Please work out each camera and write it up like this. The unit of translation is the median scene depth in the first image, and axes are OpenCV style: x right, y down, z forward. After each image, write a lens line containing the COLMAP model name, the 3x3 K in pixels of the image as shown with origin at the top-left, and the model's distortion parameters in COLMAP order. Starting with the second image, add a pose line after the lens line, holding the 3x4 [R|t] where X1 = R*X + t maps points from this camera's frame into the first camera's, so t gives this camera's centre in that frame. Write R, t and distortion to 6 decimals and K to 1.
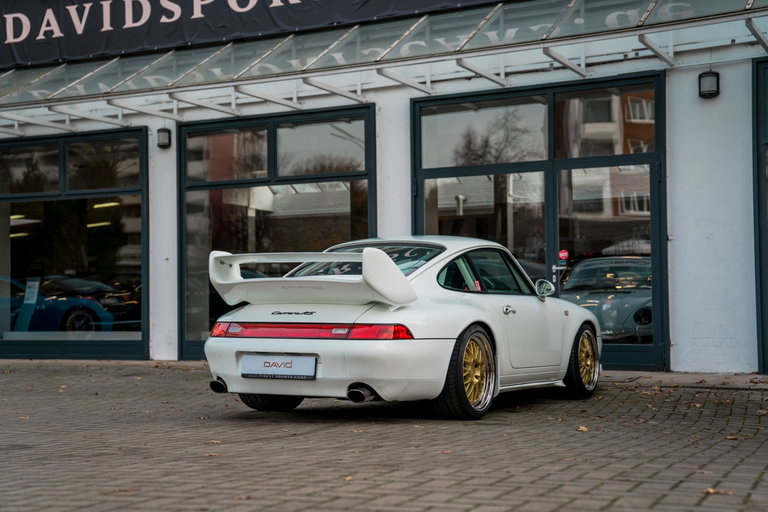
lens RADIAL K [[1229.8, 0, 332.2], [0, 1229.8, 253.1], [0, 0, 1]] dist [0.267292, 0.000000]
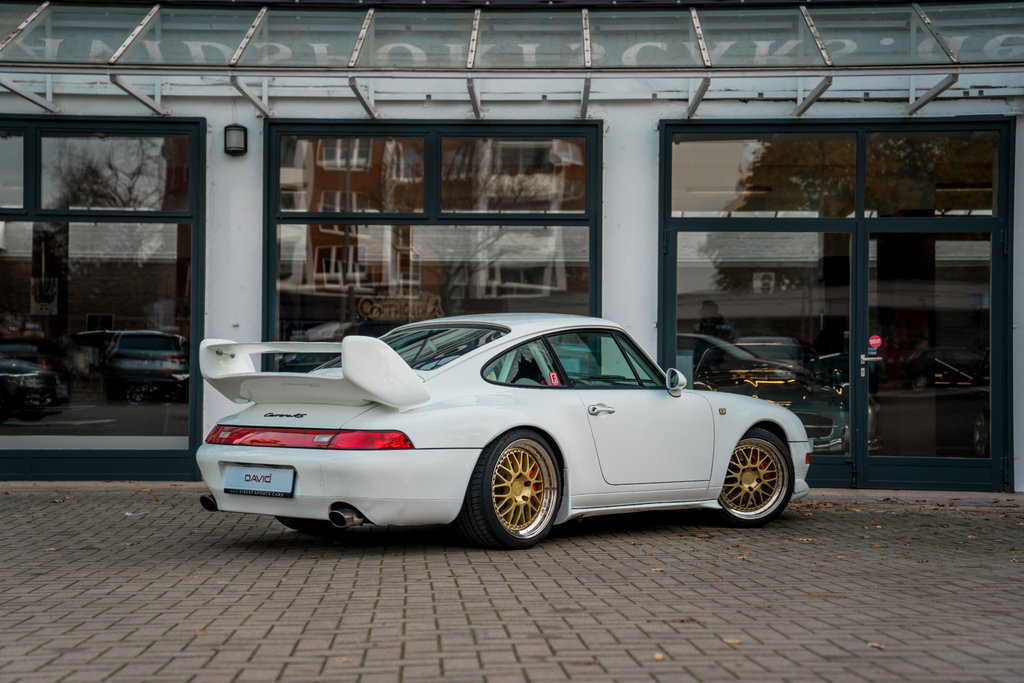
lens RADIAL K [[1492.4, 0, 512.9], [0, 1492.4, 345.3], [0, 0, 1]] dist [0.204692, 0.000000]
pose [[0.879959, 0.033990, 0.473831, -0.376511], [-0.037160, 0.999306, -0.002674, 0.011752], [-0.473593, -0.015255, 0.880612, 0.229334]]
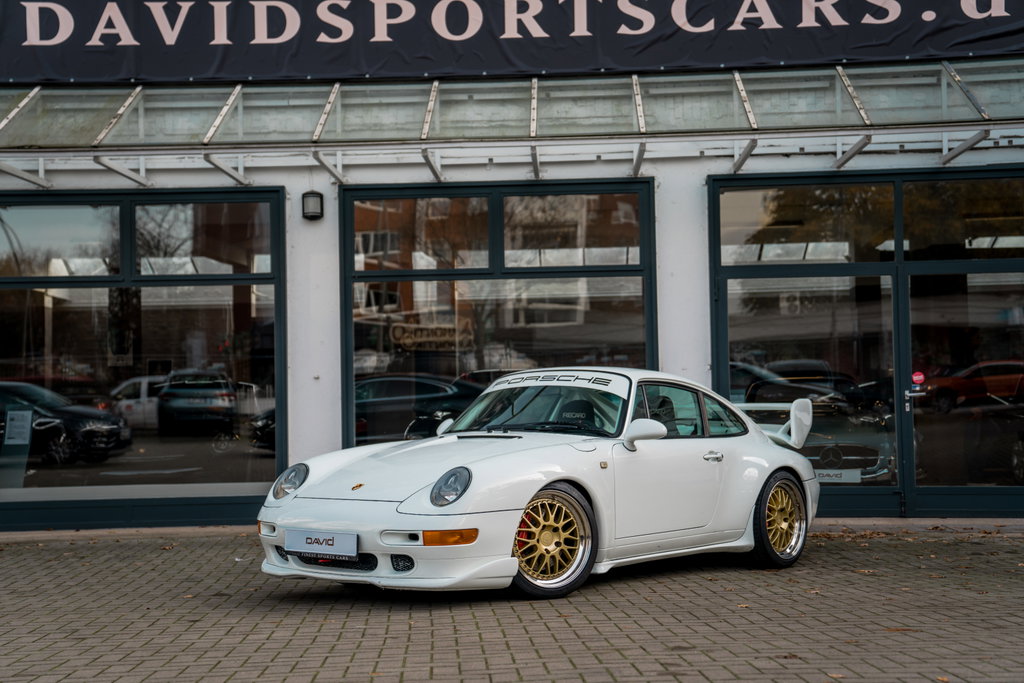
lens RADIAL K [[1492.4, 0, 508.9], [0, 1492.4, 339.8], [0, 0, 1]] dist [0.204692, 0.000000]
pose [[0.887515, 0.017564, 0.460445, -0.424226], [-0.010217, 0.999778, -0.018443, -0.002221], [-0.460666, 0.011664, 0.887497, 0.193516]]
